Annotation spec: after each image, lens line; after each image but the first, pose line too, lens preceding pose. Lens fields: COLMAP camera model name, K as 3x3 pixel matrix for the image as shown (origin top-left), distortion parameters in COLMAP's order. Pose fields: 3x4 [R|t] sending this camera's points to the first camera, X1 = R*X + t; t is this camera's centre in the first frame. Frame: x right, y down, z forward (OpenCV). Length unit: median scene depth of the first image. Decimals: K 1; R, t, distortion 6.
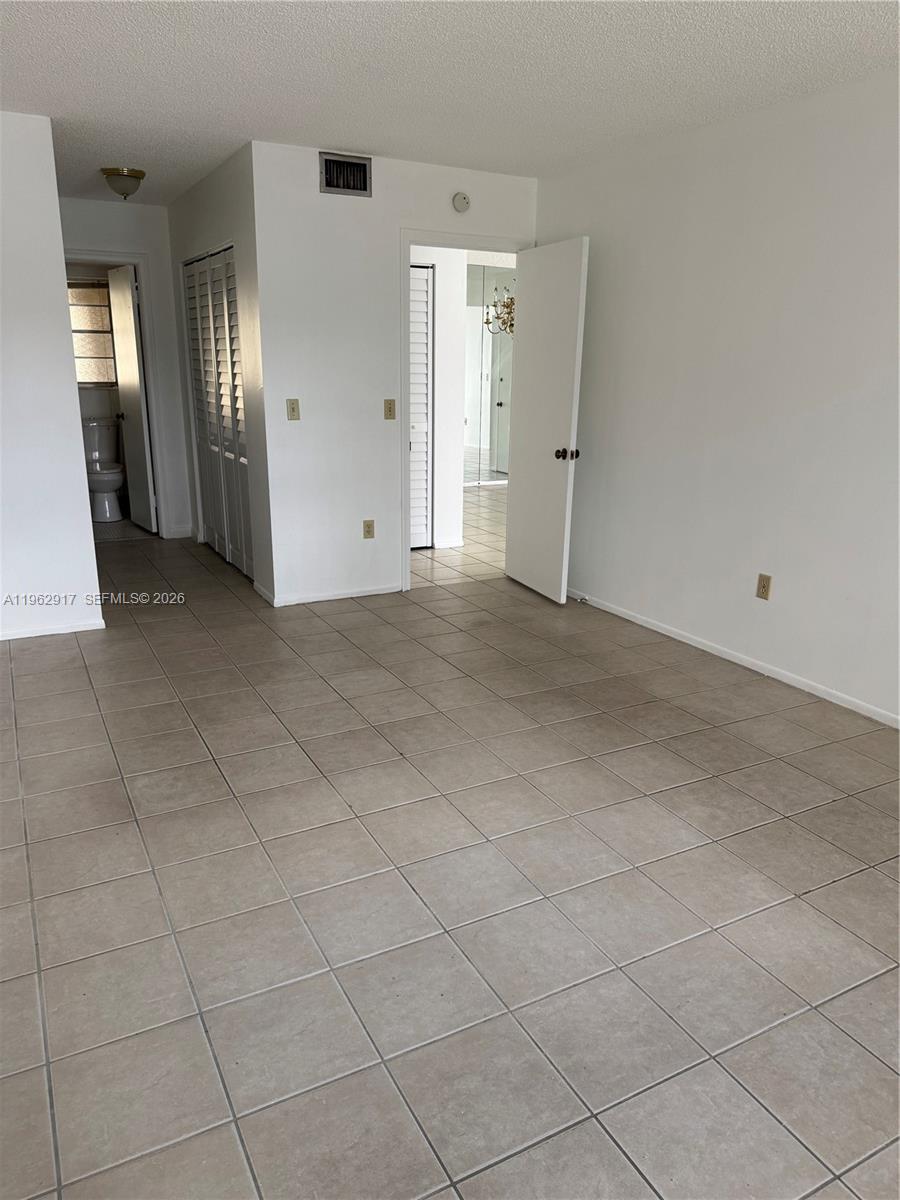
lens RADIAL K [[841.3, 0, 451.1], [0, 841.3, 613.9], [0, 0, 1]] dist [0.095394, -0.130754]
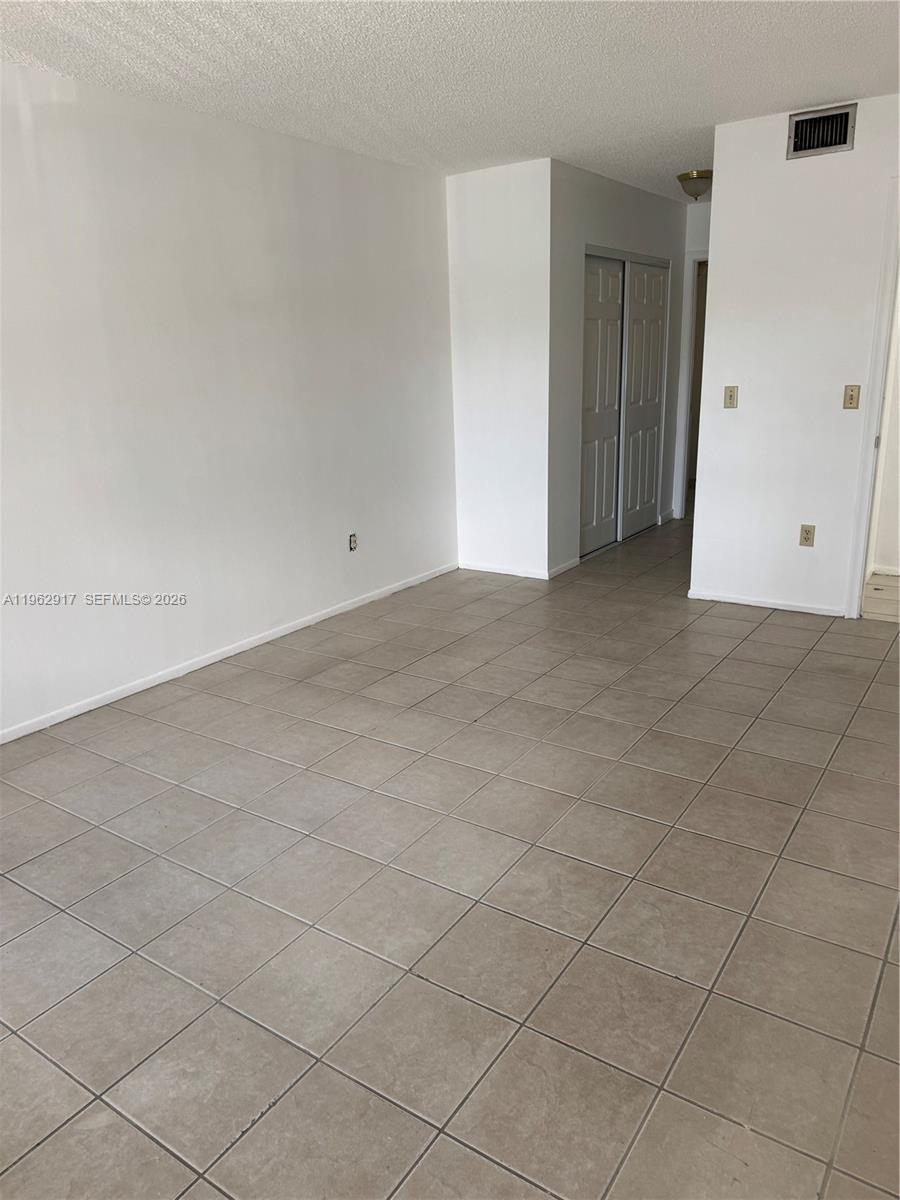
lens RADIAL K [[841.3, 0, 451.1], [0, 841.3, 613.9], [0, 0, 1]] dist [0.095394, -0.130754]
pose [[0.453017, 0.232477, -0.860657, 0.855040], [-0.219347, 0.964789, 0.145149, -0.118776], [0.864096, 0.123028, 0.488059, 0.454312]]
